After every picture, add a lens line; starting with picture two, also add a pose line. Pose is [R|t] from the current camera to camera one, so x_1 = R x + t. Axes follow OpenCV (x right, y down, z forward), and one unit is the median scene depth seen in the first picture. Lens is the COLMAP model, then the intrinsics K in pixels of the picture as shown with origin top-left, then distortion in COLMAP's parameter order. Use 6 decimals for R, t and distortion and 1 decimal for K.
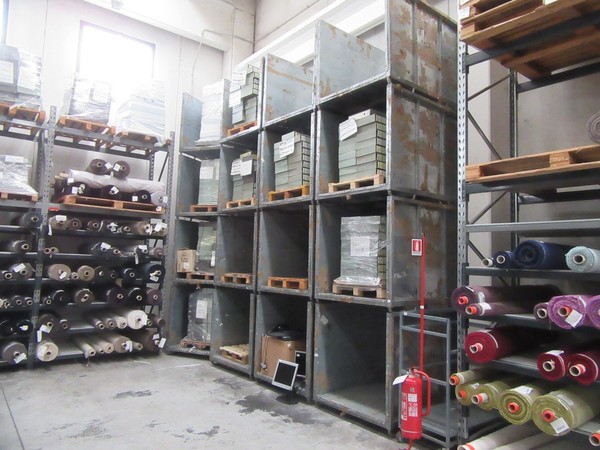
lens RADIAL K [[440.6, 0, 311.5], [0, 440.6, 219.4], [0, 0, 1]] dist [-0.013741, 0.026426]
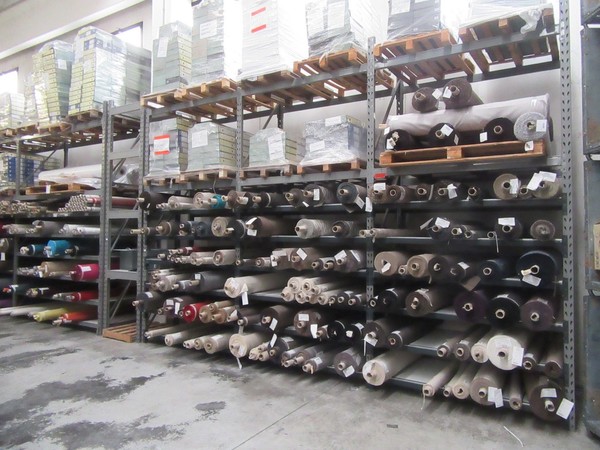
lens RADIAL K [[440.6, 0, 297.9], [0, 440.6, 219.0], [0, 0, 1]] dist [-0.013741, 0.026426]
pose [[0.325697, -0.059022, -0.943630, 0.053347], [0.093145, 0.995198, -0.030098, 0.055419], [0.940875, -0.078091, 0.329631, 0.608348]]
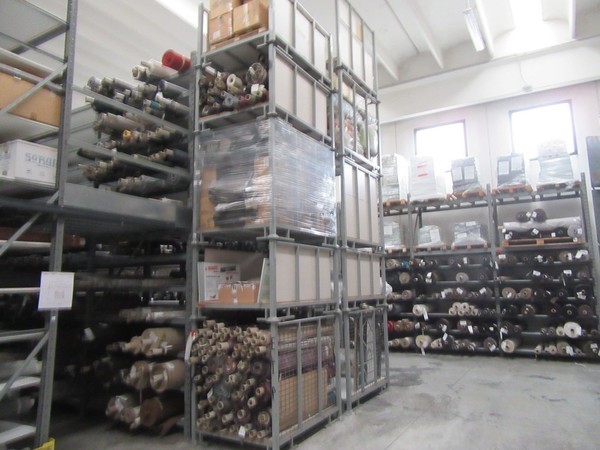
lens RADIAL K [[440.6, 0, 305.3], [0, 440.6, 223.9], [0, 0, 1]] dist [-0.013741, 0.026426]
pose [[0.353764, -0.171281, -0.919518, 0.559884], [0.117744, 0.983425, -0.137885, 0.014229], [0.927894, -0.059489, 0.368068, -0.155518]]
